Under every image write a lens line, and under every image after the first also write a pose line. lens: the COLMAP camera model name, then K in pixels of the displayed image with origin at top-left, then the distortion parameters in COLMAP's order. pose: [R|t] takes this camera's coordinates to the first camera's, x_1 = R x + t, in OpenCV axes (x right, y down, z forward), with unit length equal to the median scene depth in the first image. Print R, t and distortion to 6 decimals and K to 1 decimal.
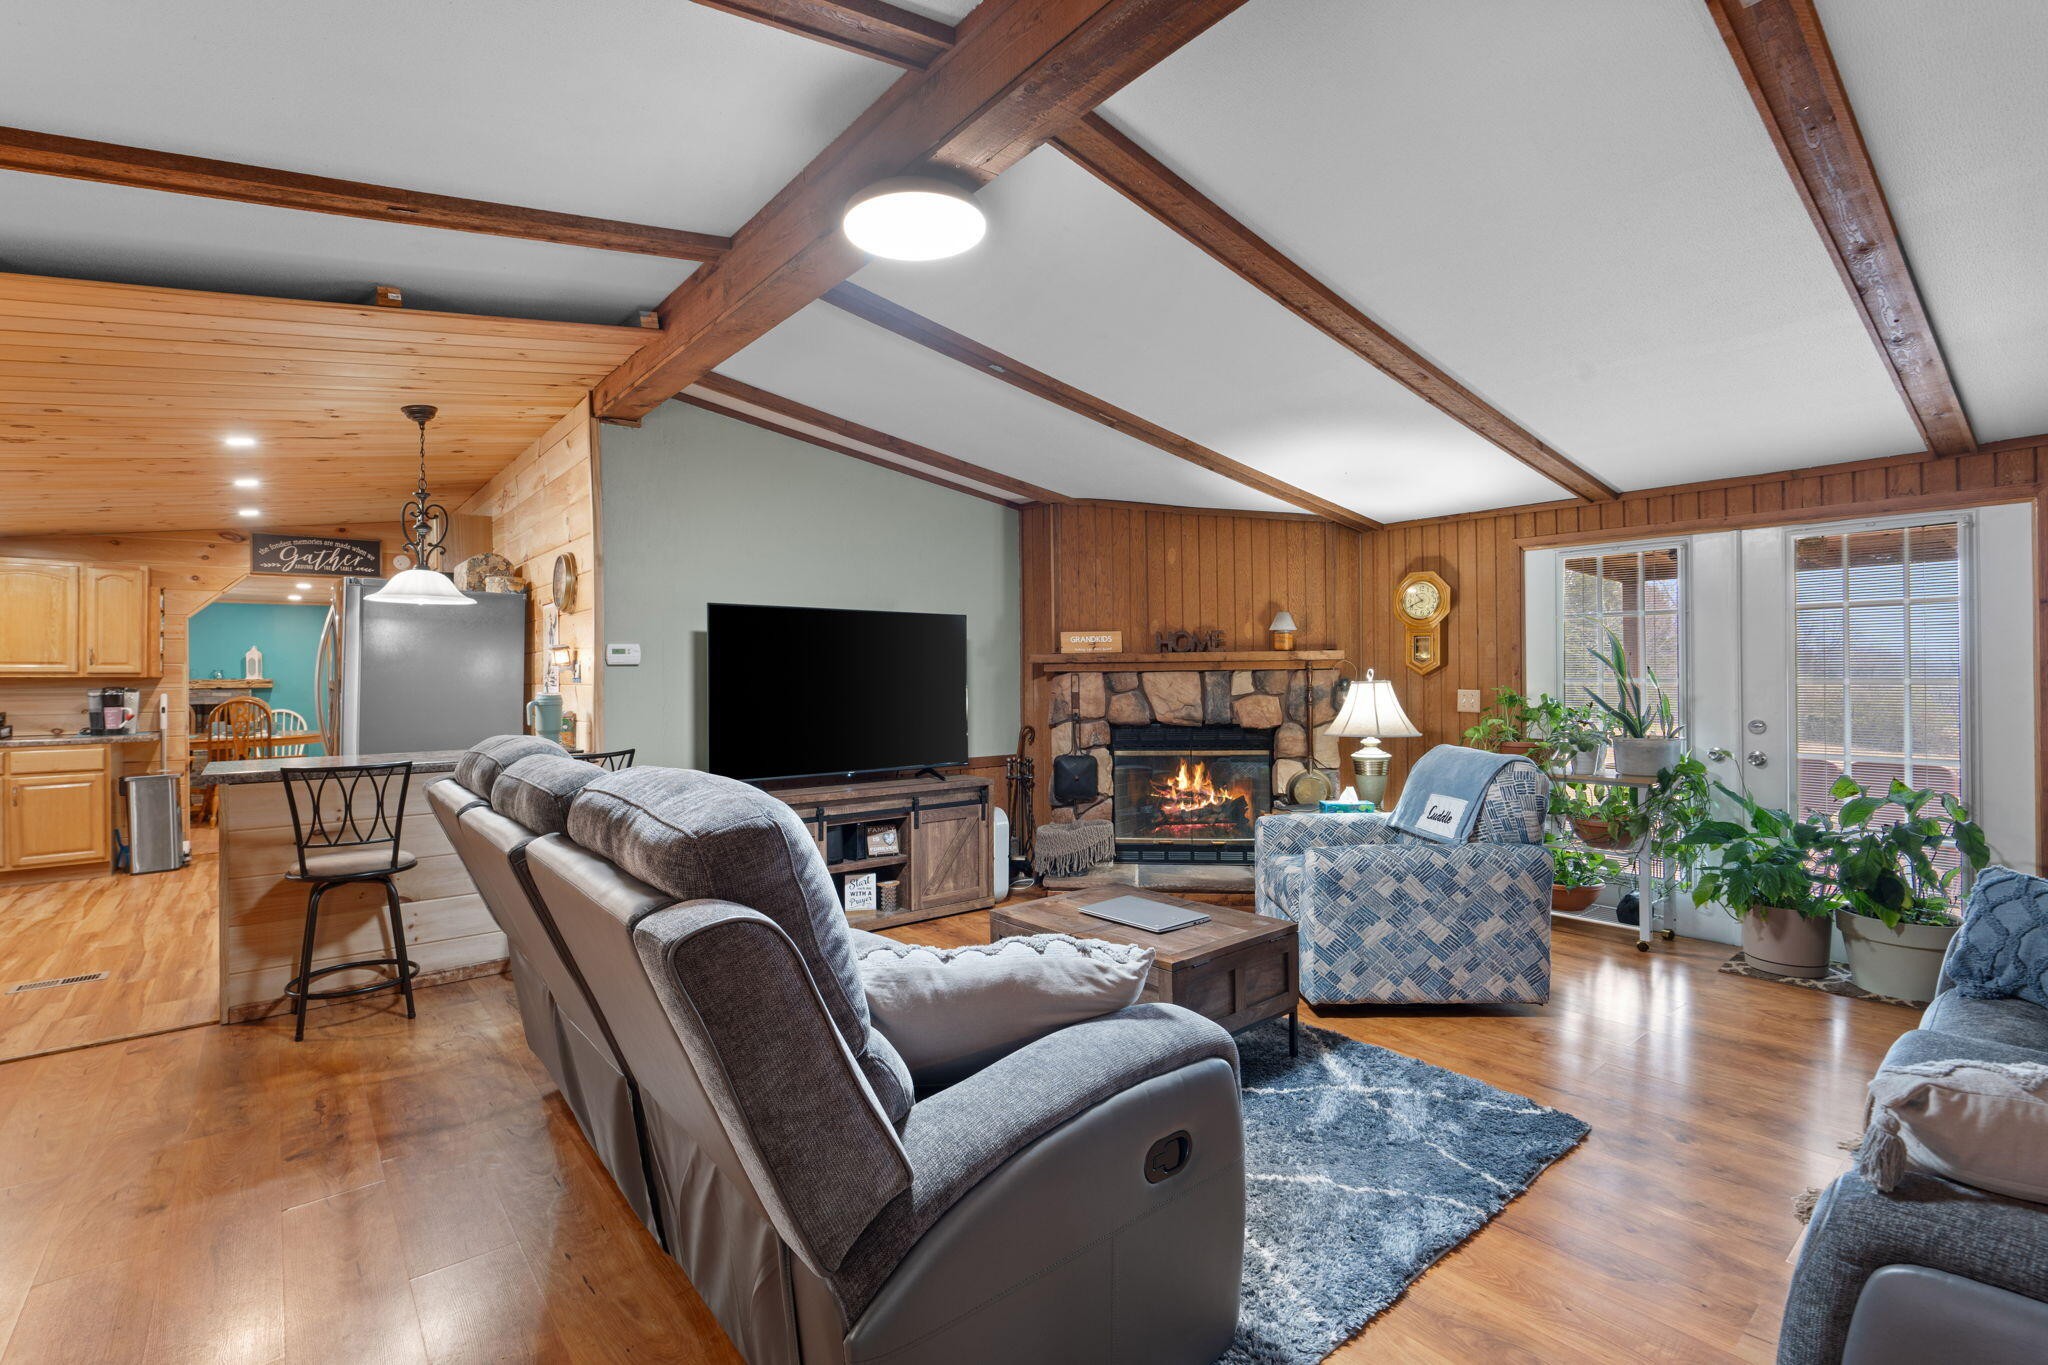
lens RADIAL K [[923.1, 0, 1019.4], [0, 923.1, 673.3], [0, 0, 1]] dist [-0.002101, 0.000574]
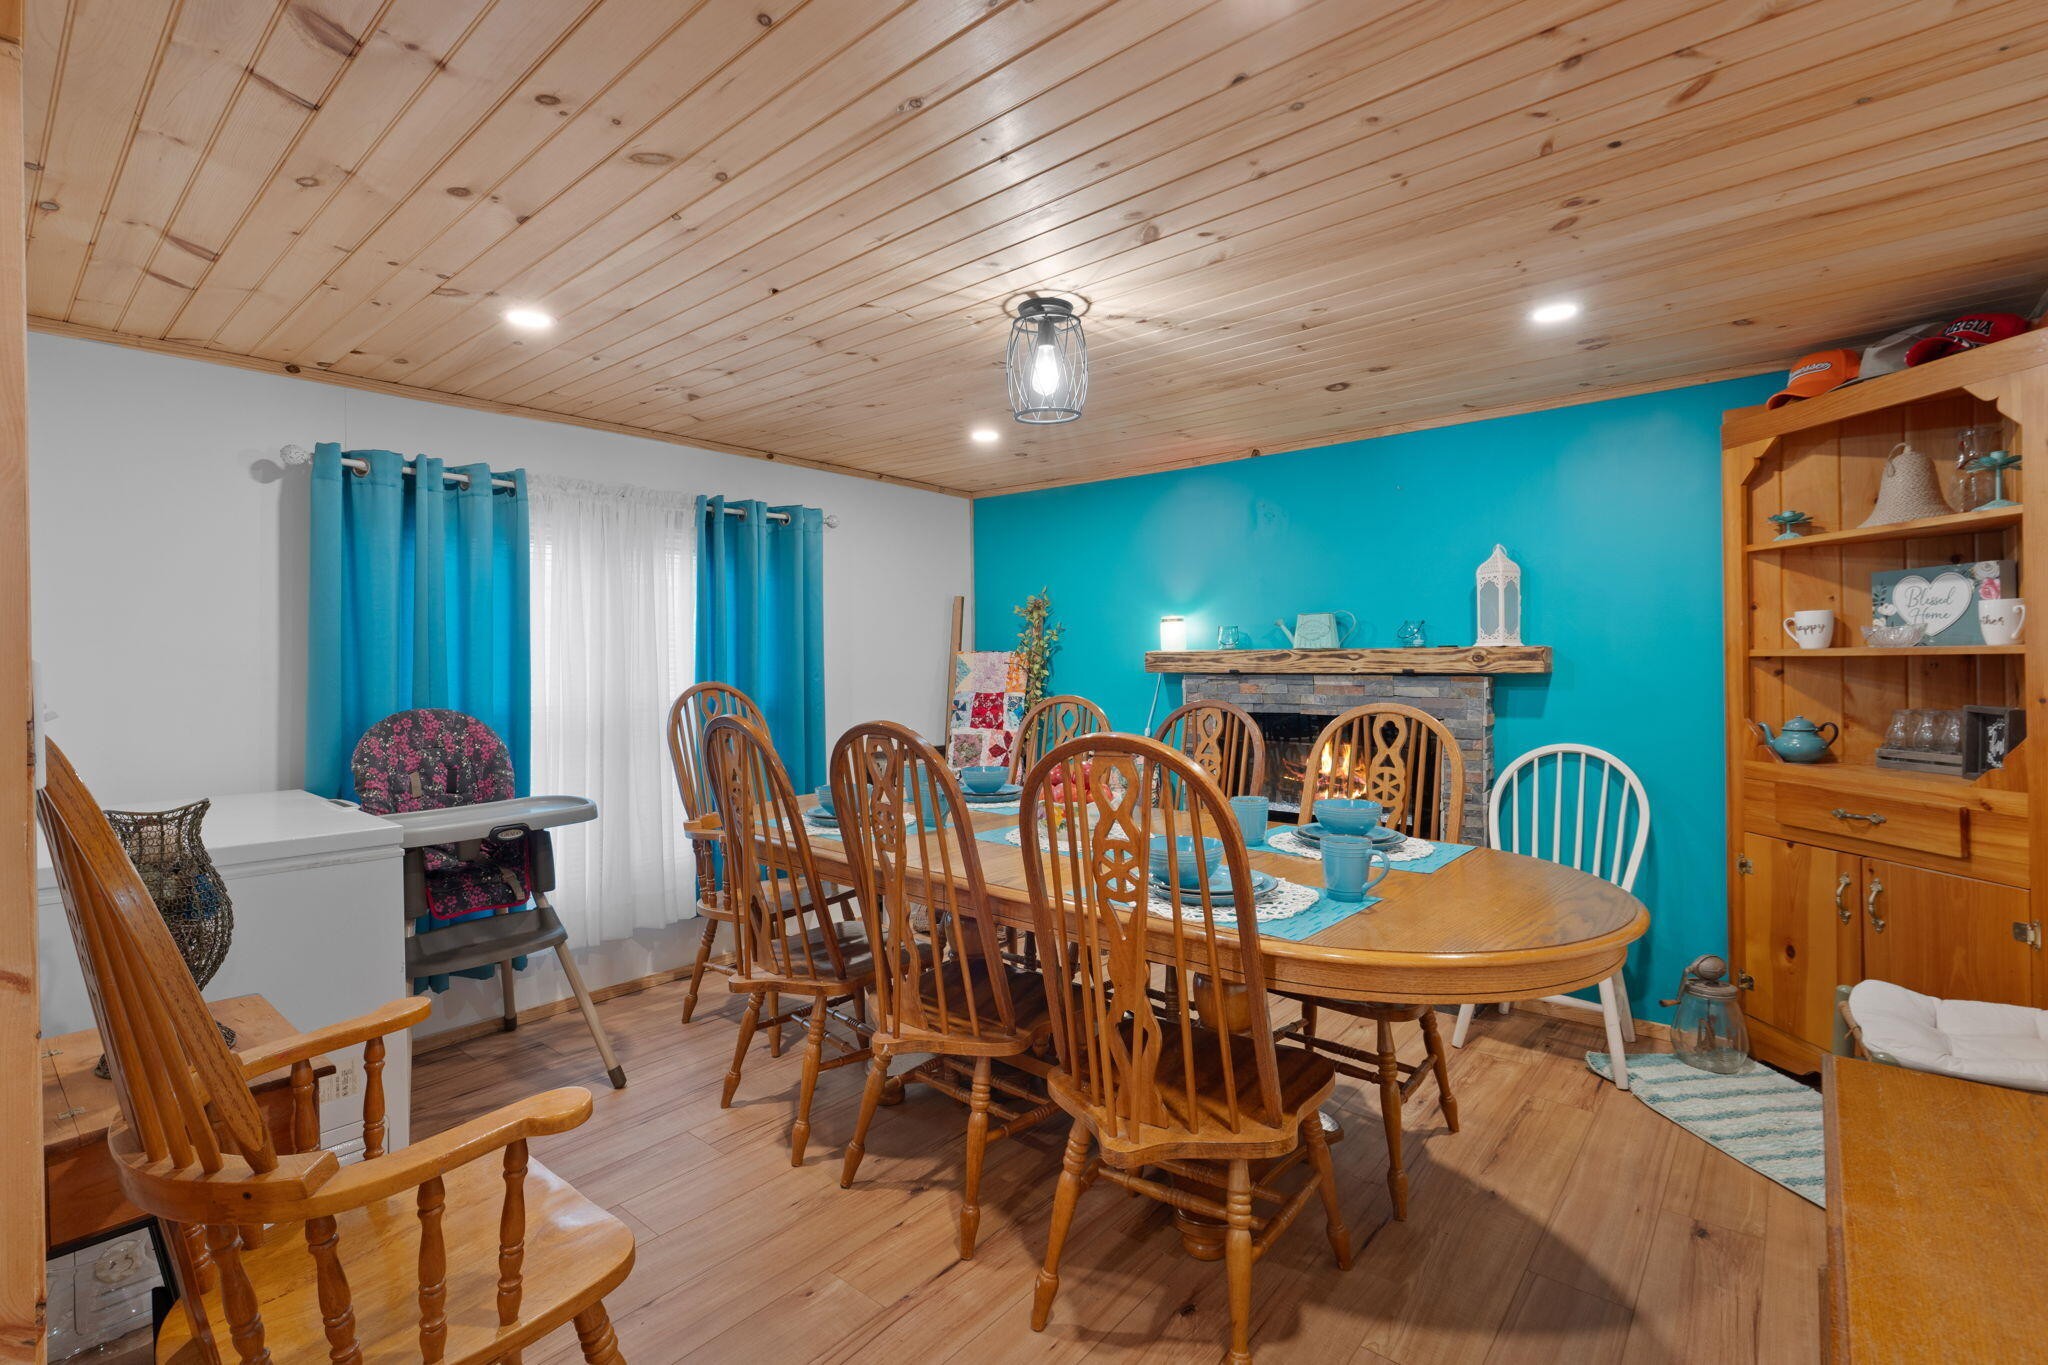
lens RADIAL K [[923.1, 0, 1019.4], [0, 923.1, 673.3], [0, 0, 1]] dist [-0.002101, 0.000574]
pose [[0.175653, 0.012903, -0.984368, -0.539801], [0.005850, 0.999883, 0.014151, 0.010181], [0.984435, -0.008244, 0.175557, 0.777928]]
